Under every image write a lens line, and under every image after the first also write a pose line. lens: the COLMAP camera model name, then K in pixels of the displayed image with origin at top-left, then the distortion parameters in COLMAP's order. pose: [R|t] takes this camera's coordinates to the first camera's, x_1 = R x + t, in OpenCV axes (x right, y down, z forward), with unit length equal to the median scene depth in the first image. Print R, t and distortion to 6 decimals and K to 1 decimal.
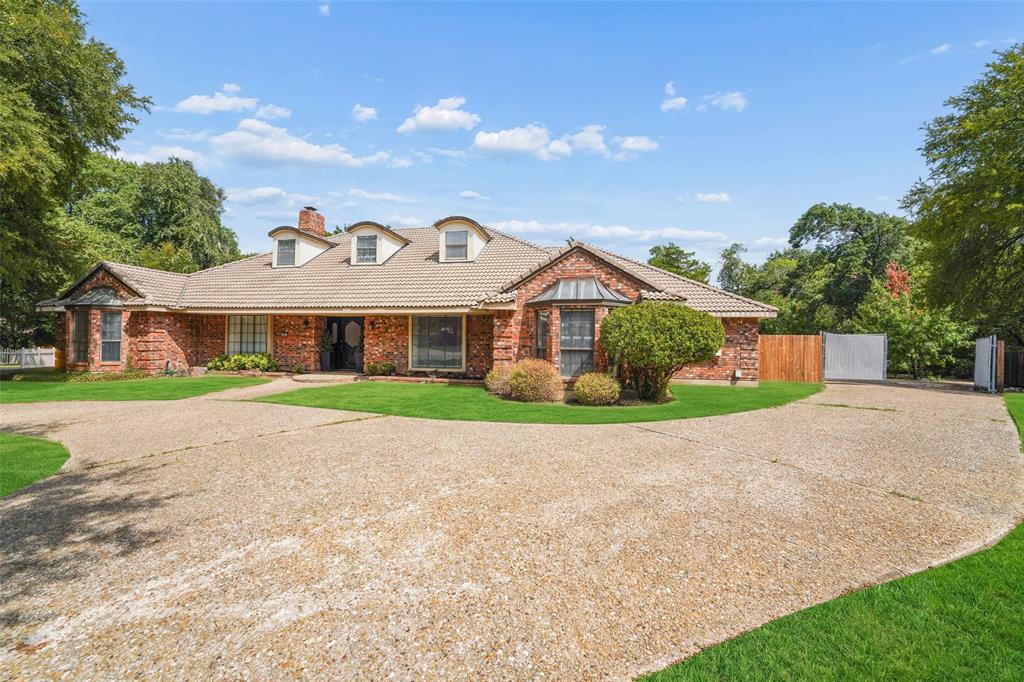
lens RADIAL K [[412.2, 0, 502.7], [0, 412.2, 340.5], [0, 0, 1]] dist [-0.021641, 0.003251]
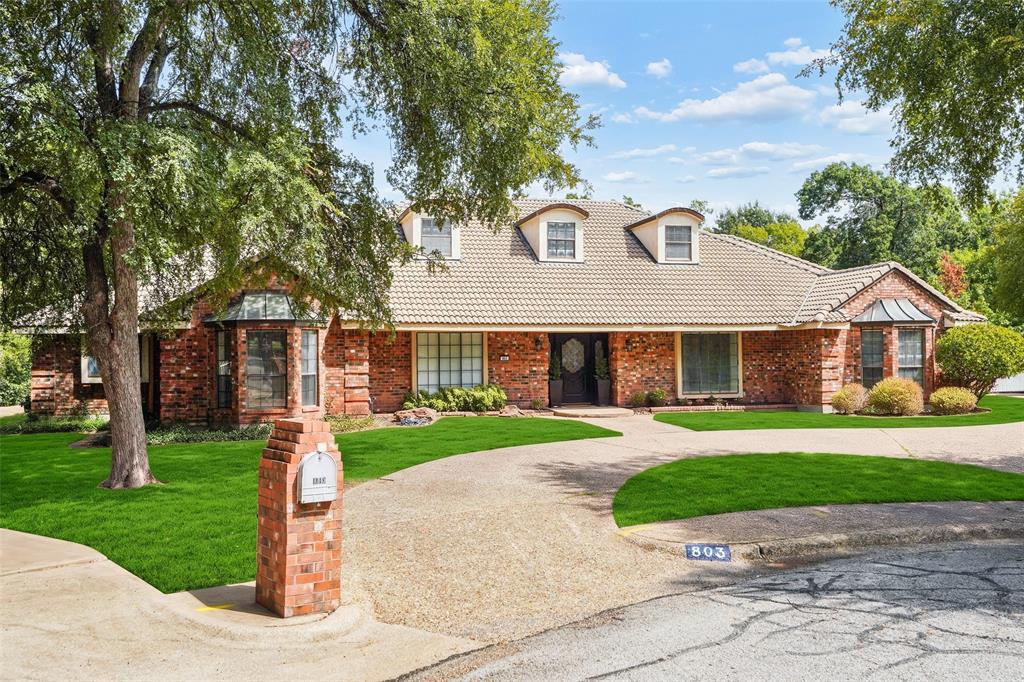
lens RADIAL K [[874.6, 0, 516.3], [0, 874.6, 340.5], [0, 0, 1]] dist [0.031031, 0.001814]
pose [[0.894025, -0.013054, 0.447828, -1.291432], [0.019627, 0.999757, -0.010039, -0.032558], [-0.447588, 0.017765, 0.894064, -0.428363]]
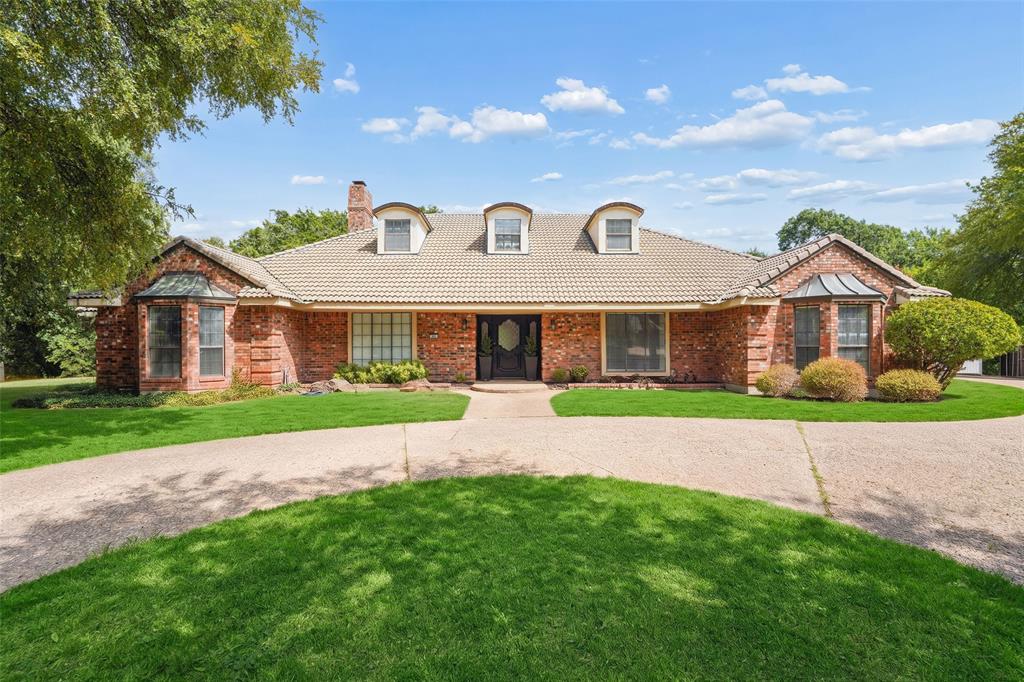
lens RADIAL K [[454.9, 0, 512.6], [0, 454.9, 346.1], [0, 0, 1]] dist [-0.006672, 0.000502]
pose [[0.976173, -0.013969, 0.216545, -0.613652], [0.013987, 0.999901, 0.001451, 0.005758], [-0.216544, 0.001612, 0.976272, 0.098089]]
